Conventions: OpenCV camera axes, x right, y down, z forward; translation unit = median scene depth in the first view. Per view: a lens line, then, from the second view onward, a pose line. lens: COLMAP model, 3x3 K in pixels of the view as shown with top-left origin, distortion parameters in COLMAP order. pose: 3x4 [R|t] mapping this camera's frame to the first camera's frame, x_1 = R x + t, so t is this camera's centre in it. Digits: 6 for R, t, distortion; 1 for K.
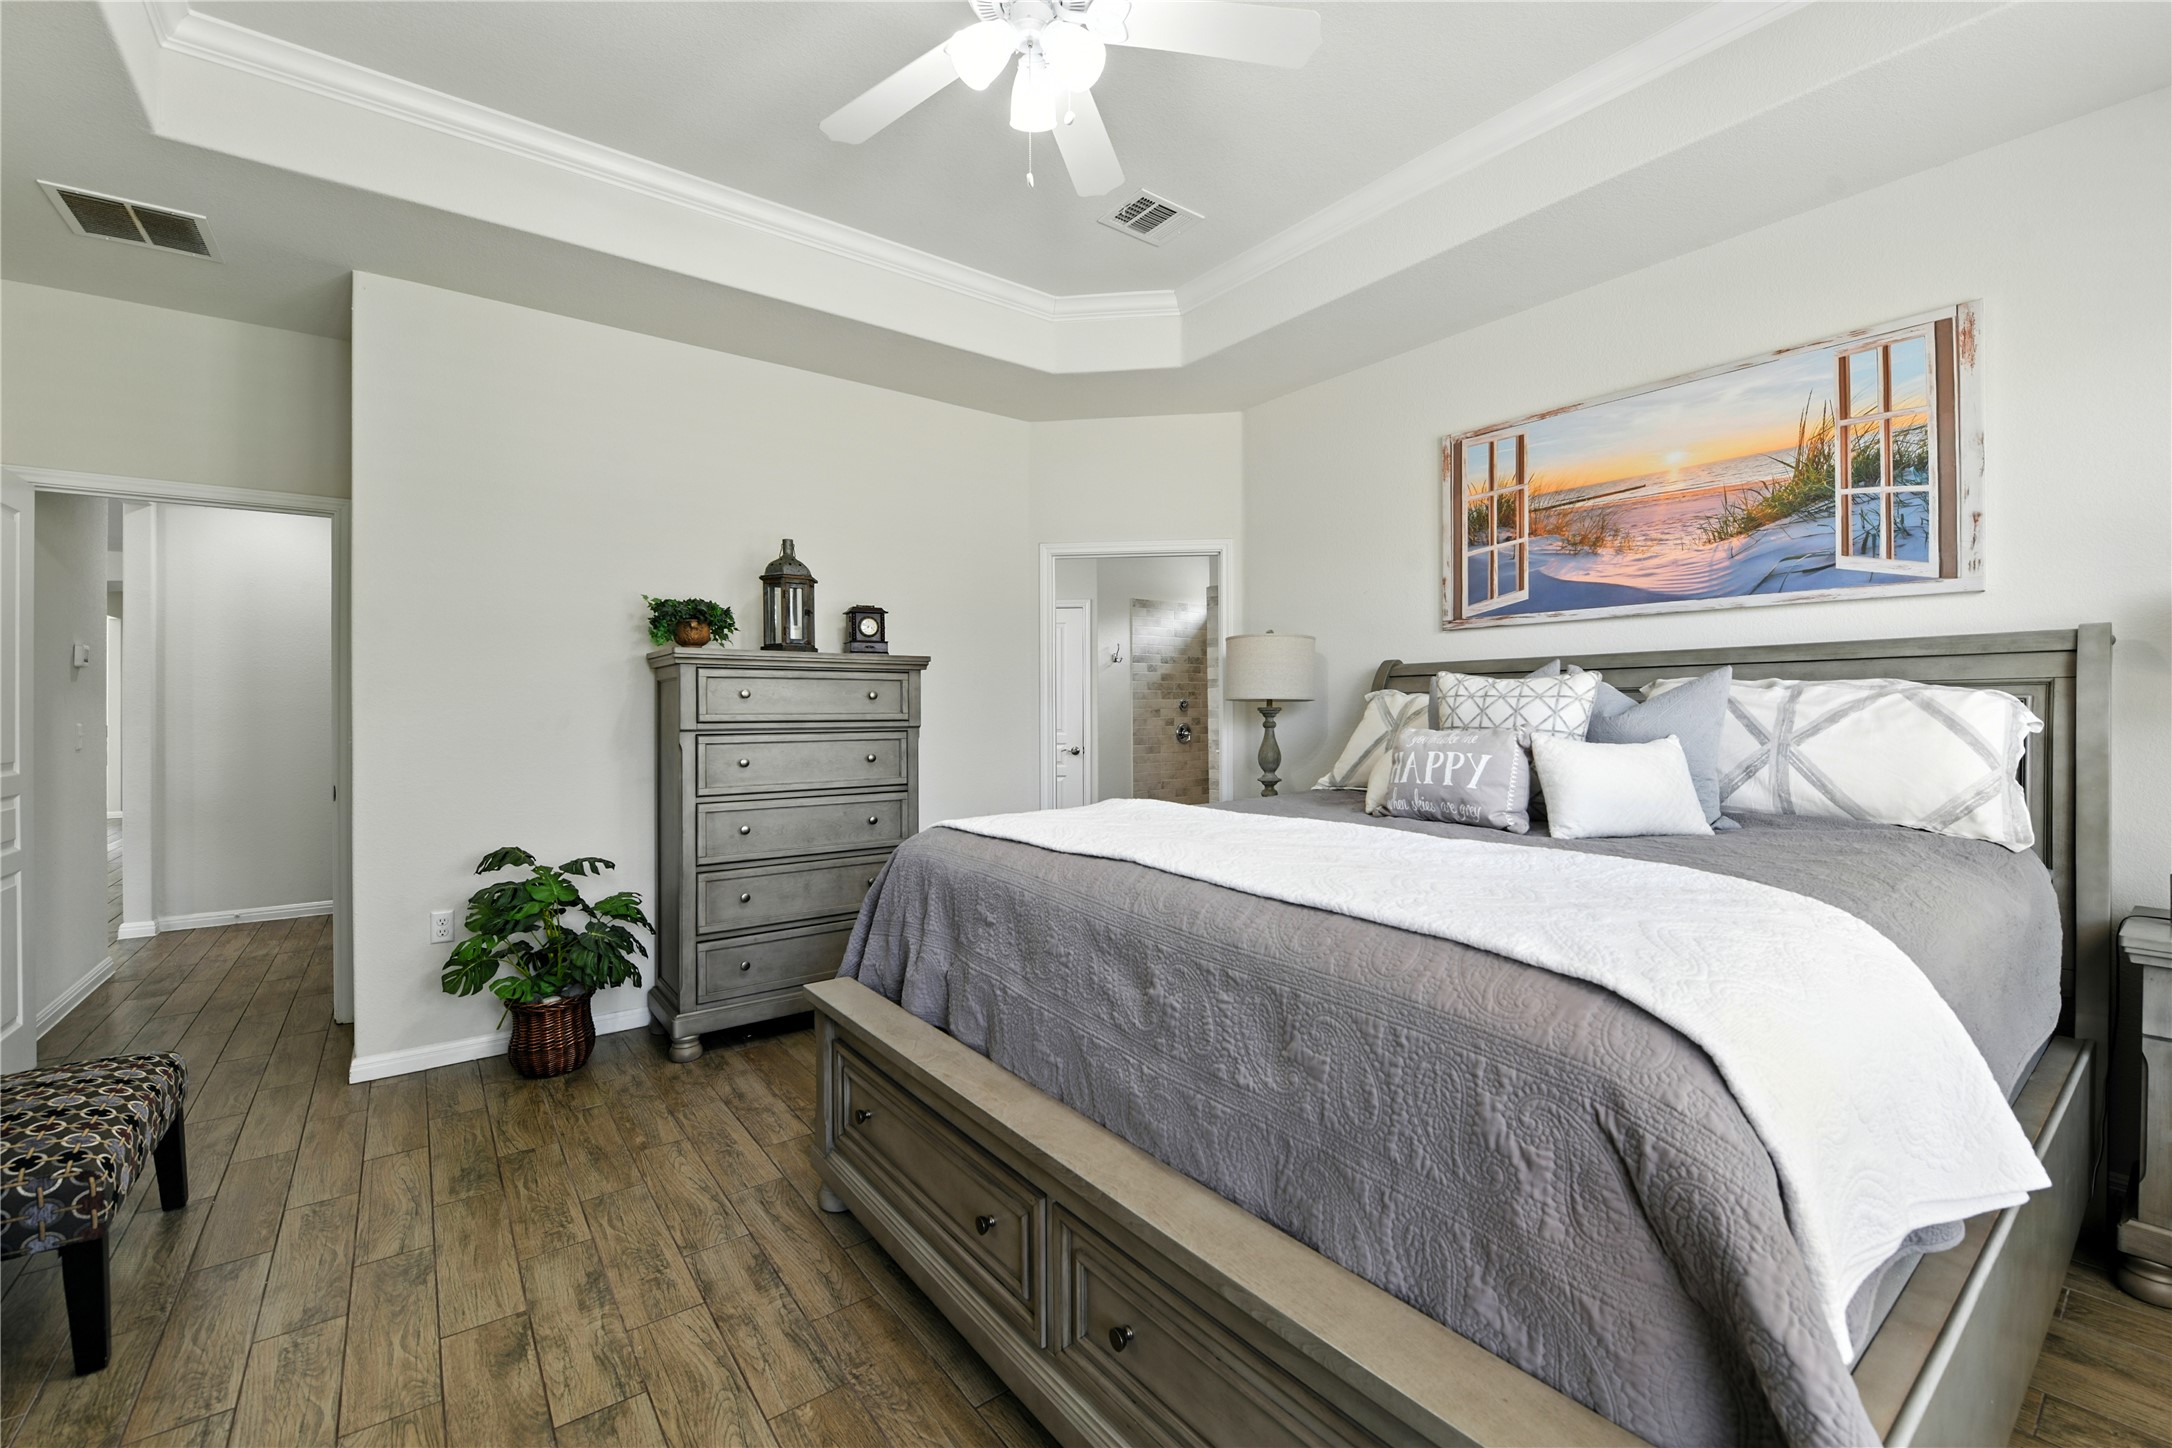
lens RADIAL K [[876.9, 0, 1089.0], [0, 876.9, 709.9], [0, 0, 1]] dist [-0.017057, -0.001245]
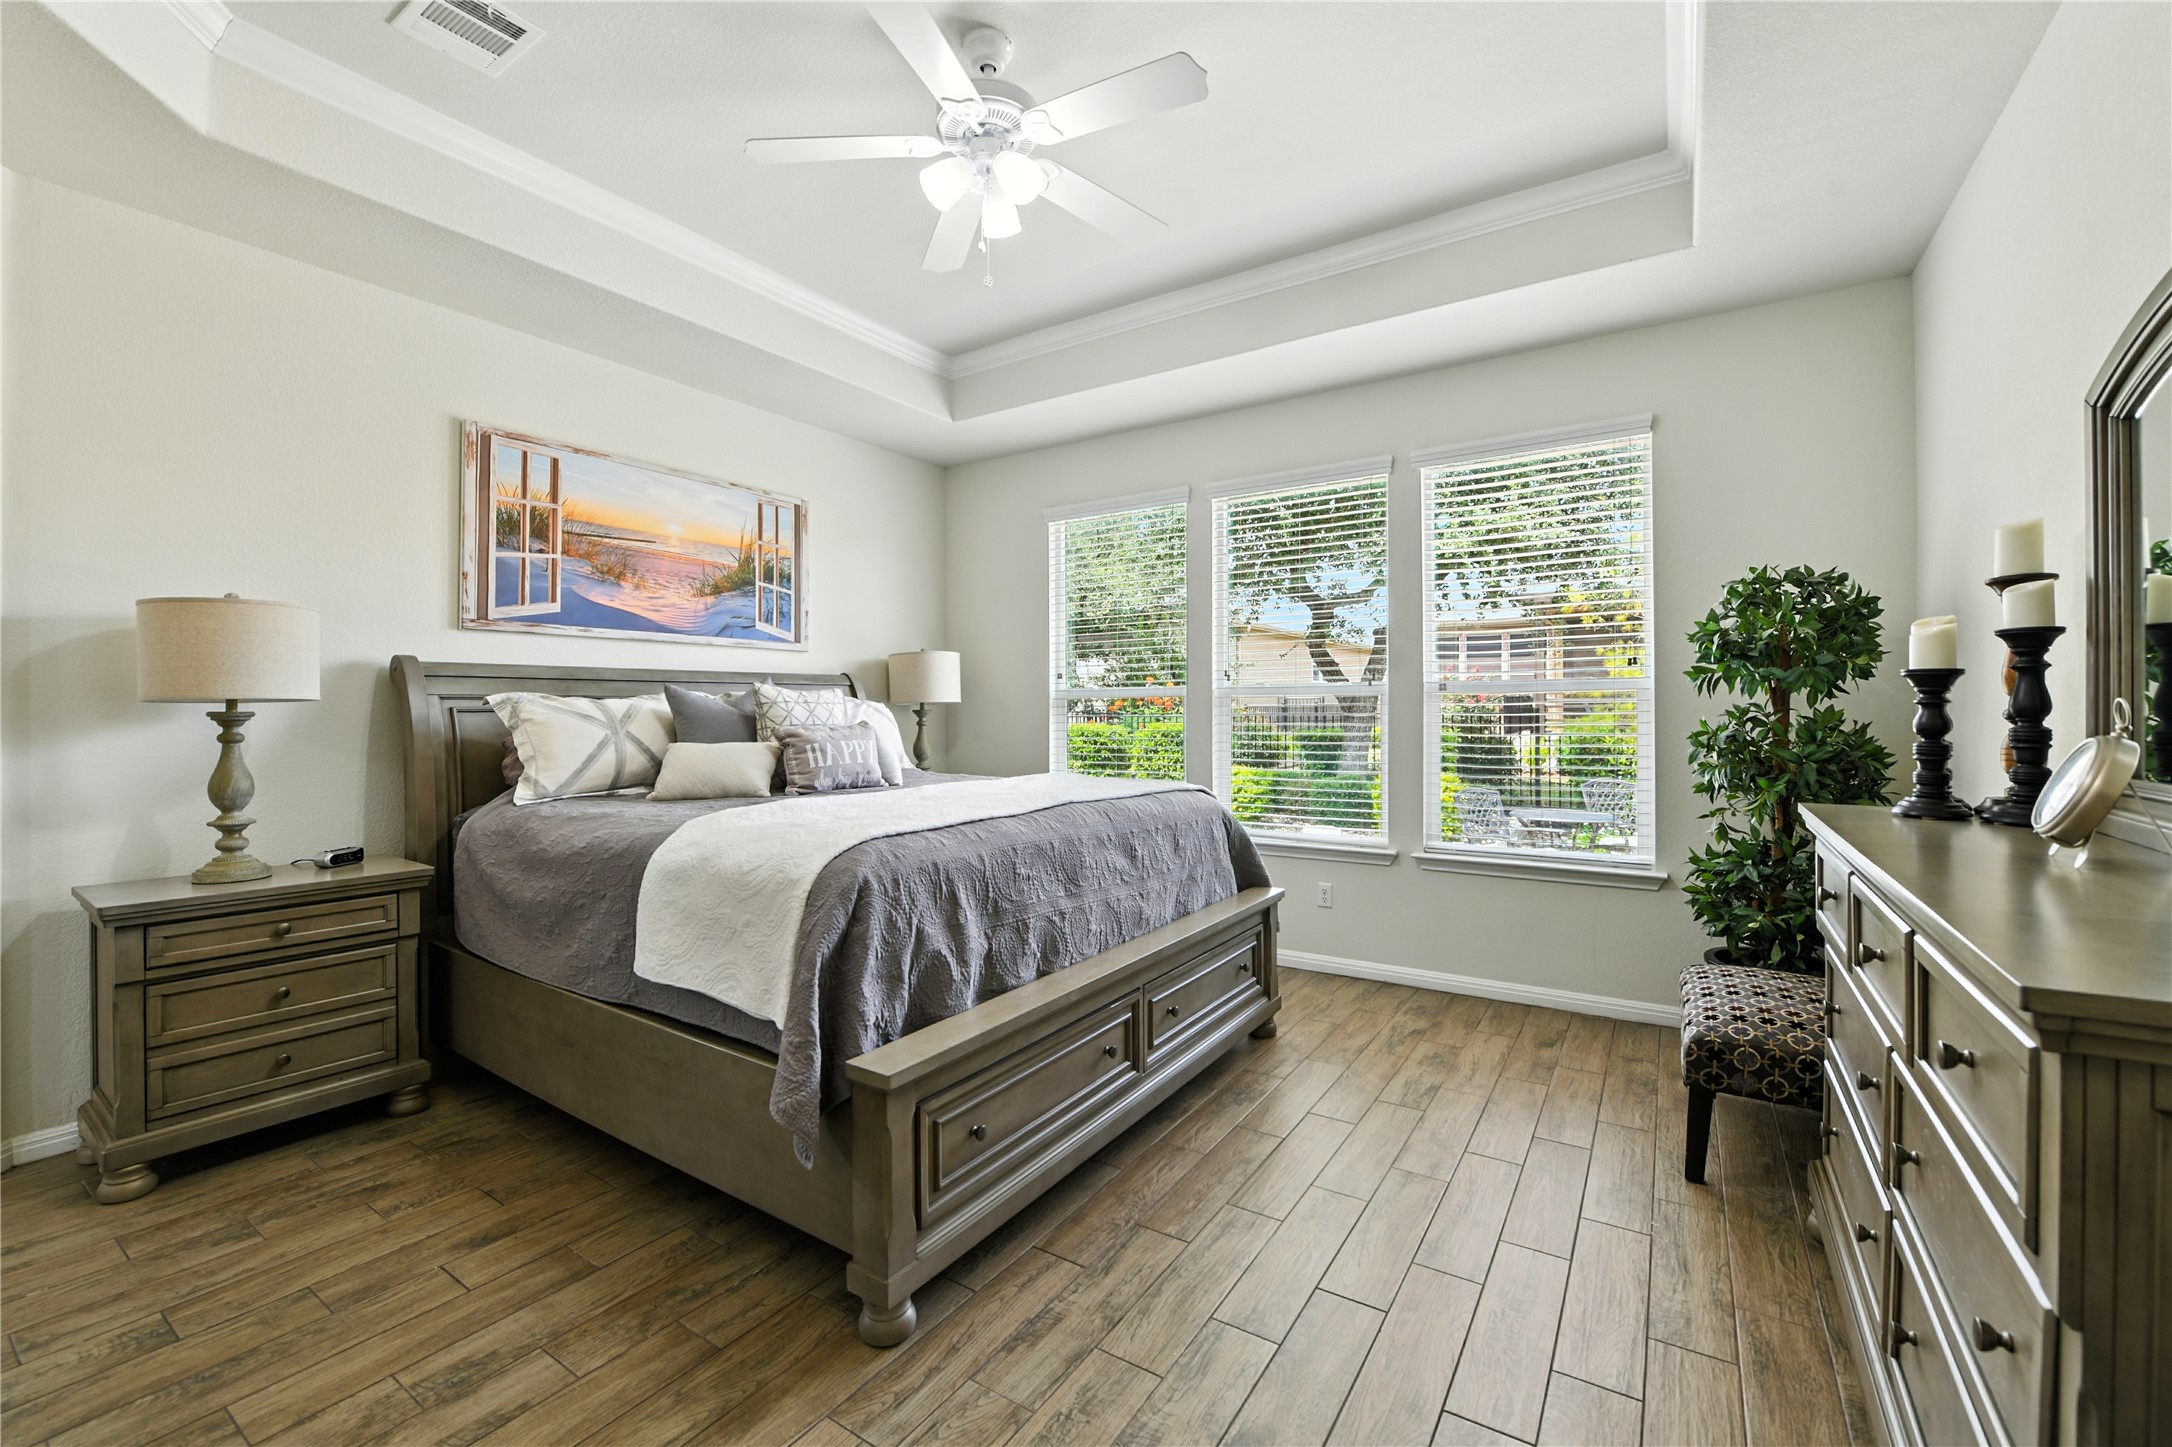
lens RADIAL K [[876.9, 0, 1093.9], [0, 876.9, 715.5], [0, 0, 1]] dist [-0.017057, -0.001245]
pose [[-0.317414, 0.001636, 0.948286, -0.834705], [0.008638, 0.999962, 0.001166, 0.006931], [-0.948248, 0.008561, -0.317416, 0.816354]]
